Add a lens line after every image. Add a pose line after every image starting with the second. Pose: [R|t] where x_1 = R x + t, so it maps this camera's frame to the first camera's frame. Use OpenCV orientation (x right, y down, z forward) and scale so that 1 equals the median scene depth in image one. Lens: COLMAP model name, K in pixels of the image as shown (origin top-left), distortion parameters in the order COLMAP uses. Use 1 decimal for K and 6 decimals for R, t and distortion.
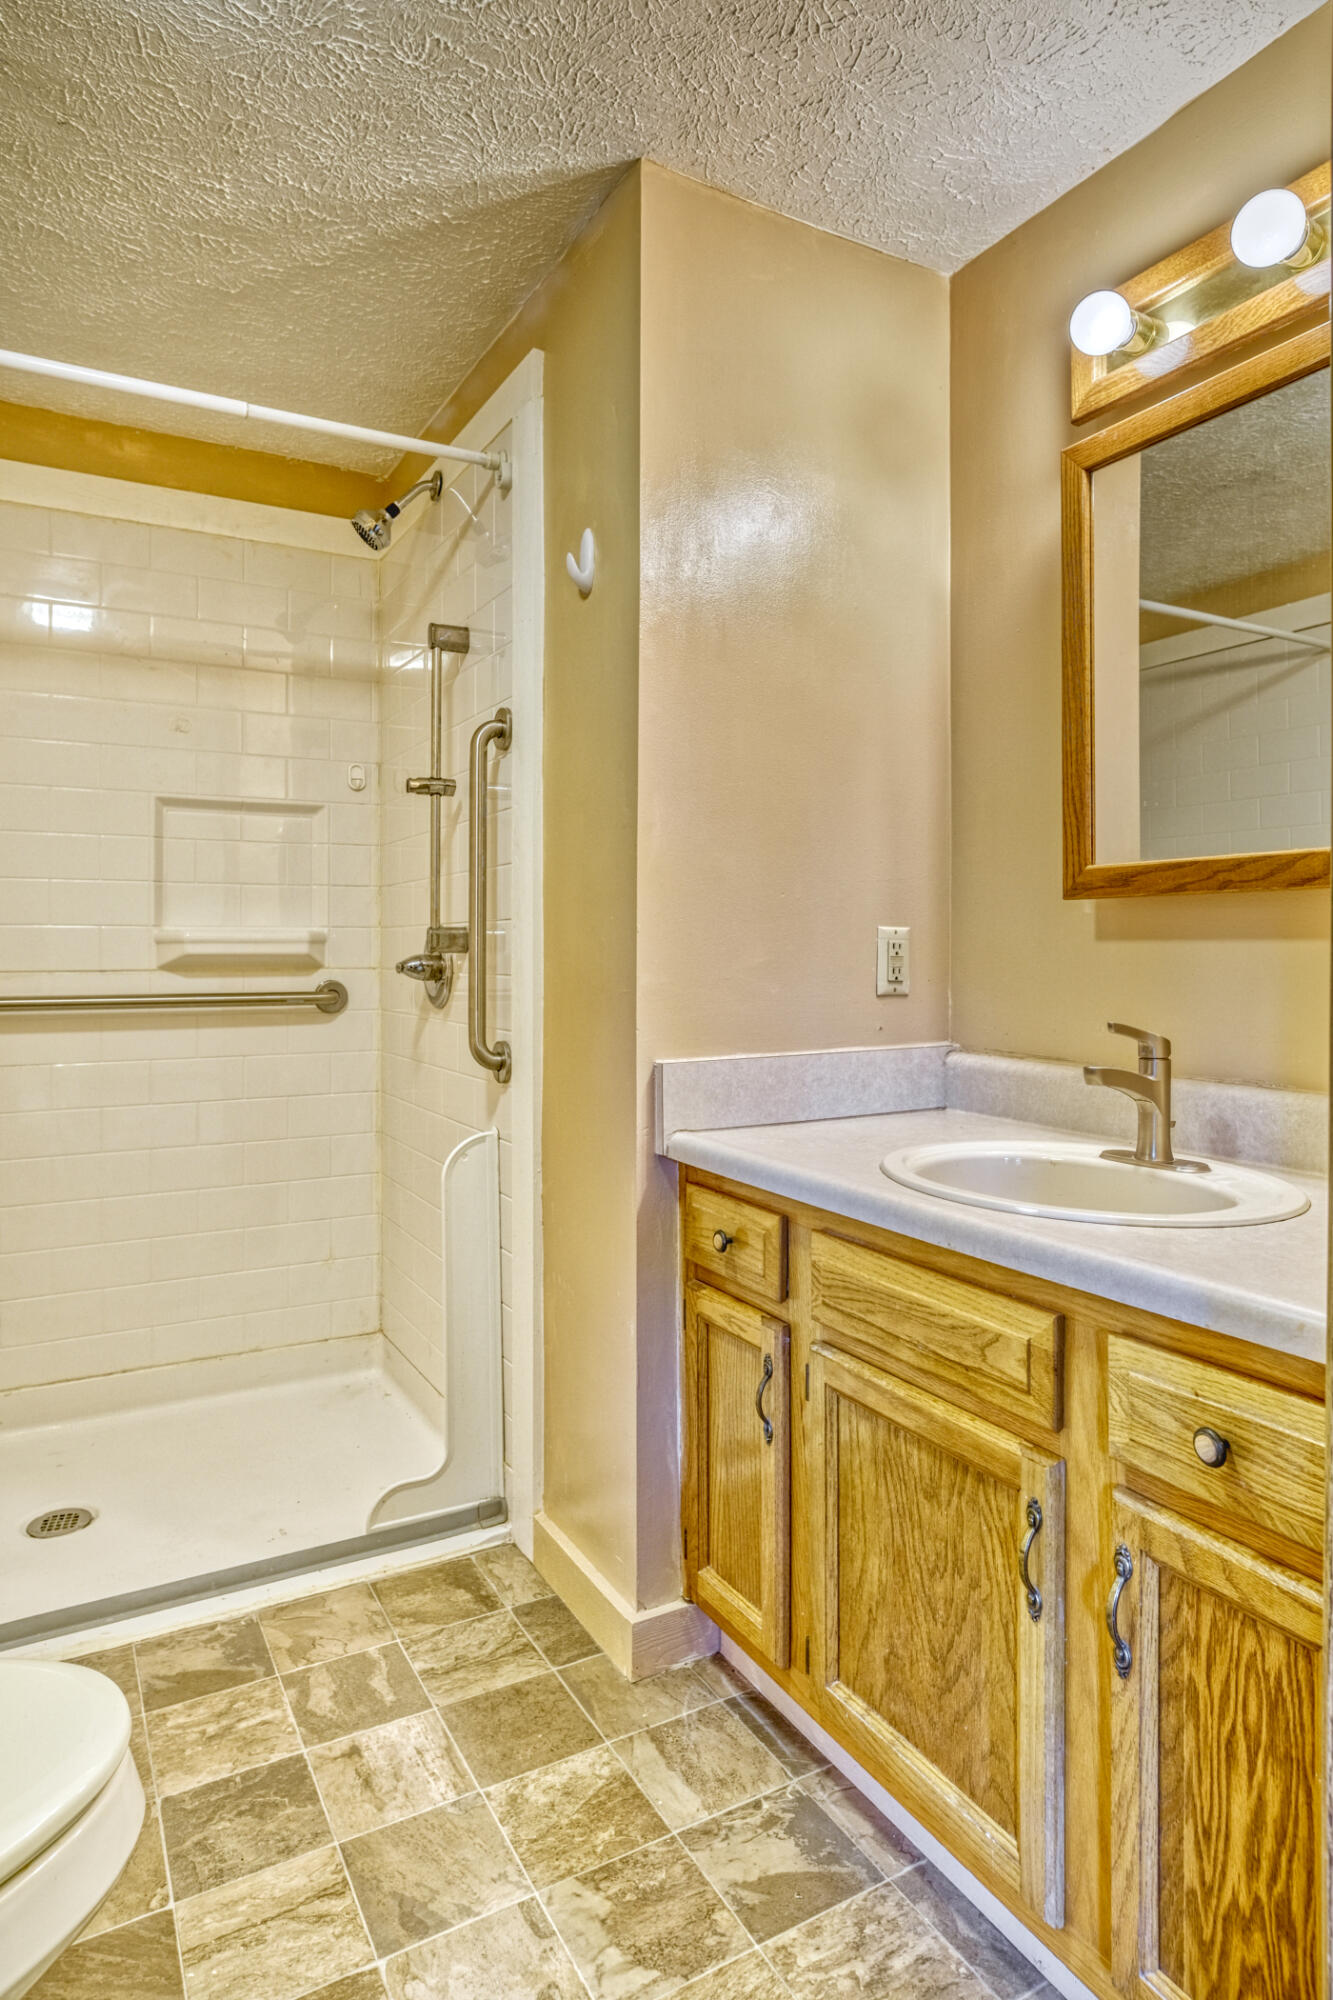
lens RADIAL K [[1145.0, 0, 628.7], [0, 1145.0, 958.5], [0, 0, 1]] dist [-0.004168, 0.008941]
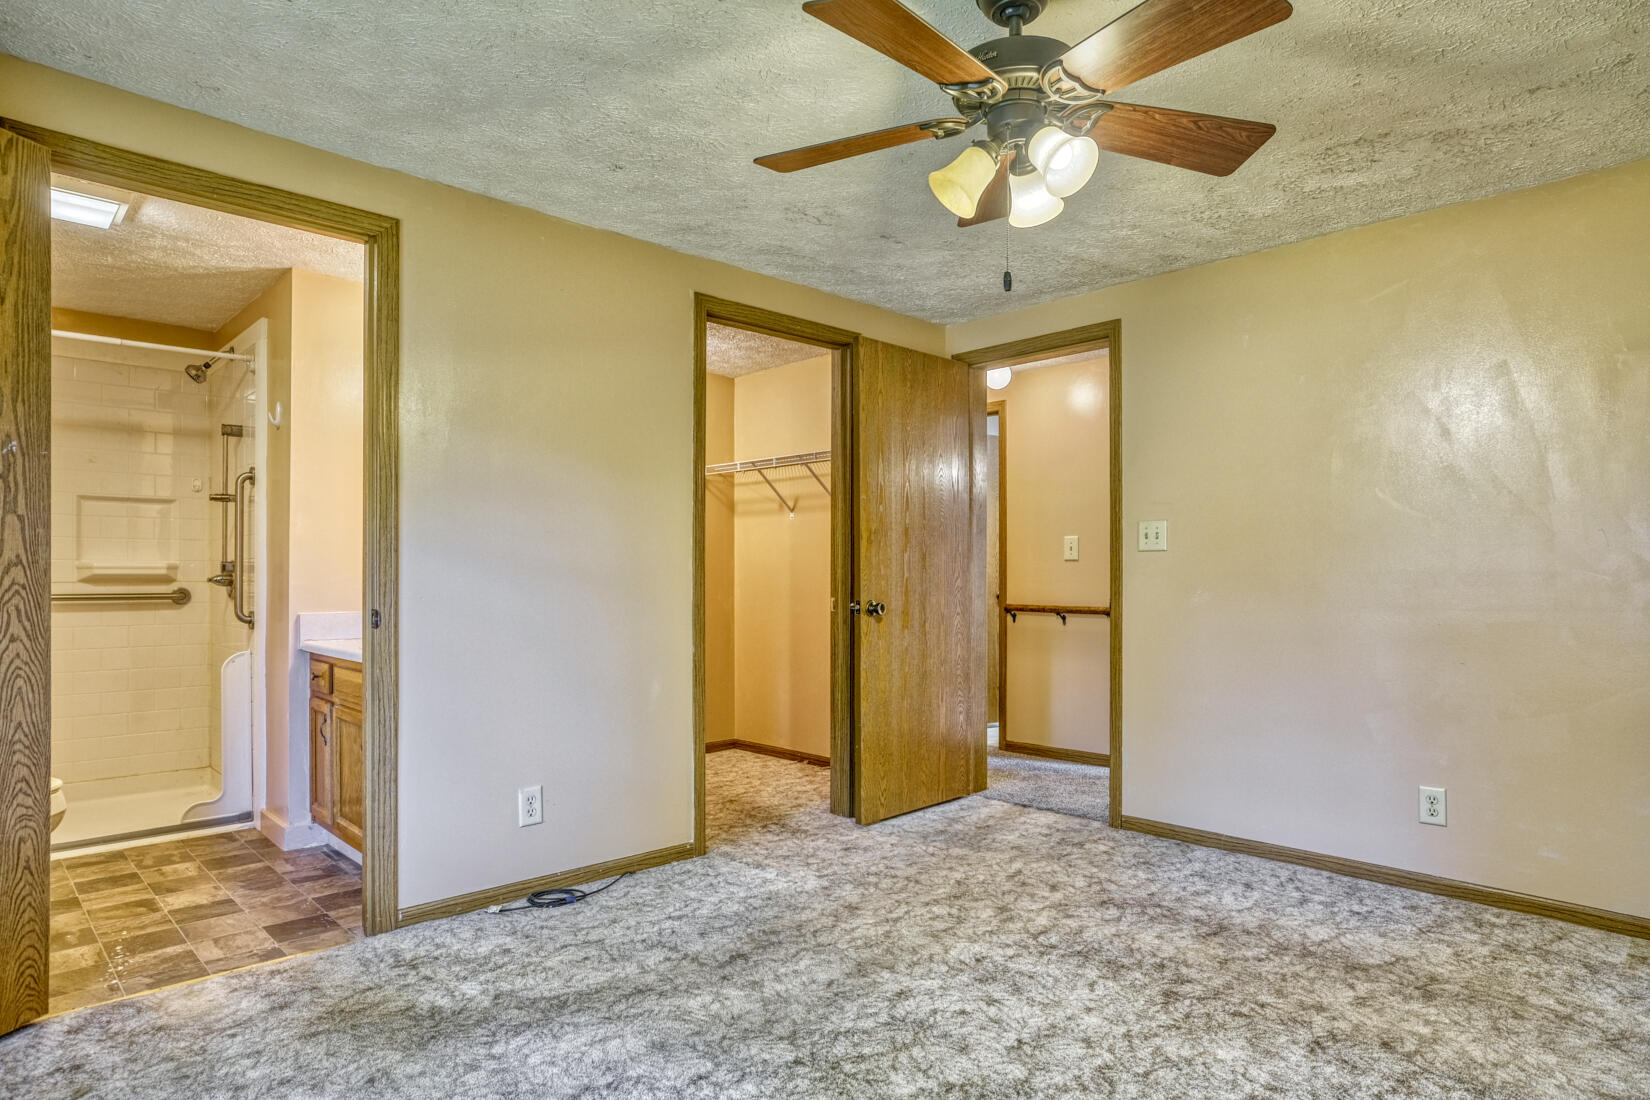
lens RADIAL K [[944.6, 0, 807.6], [0, 944.6, 582.5], [0, 0, 1]] dist [-0.004168, 0.008941]
pose [[0.967110, 0.001452, 0.254354, 0.944518], [-0.000141, 0.999987, -0.005171, 0.046215], [-0.254358, 0.004965, 0.967097, -2.168153]]
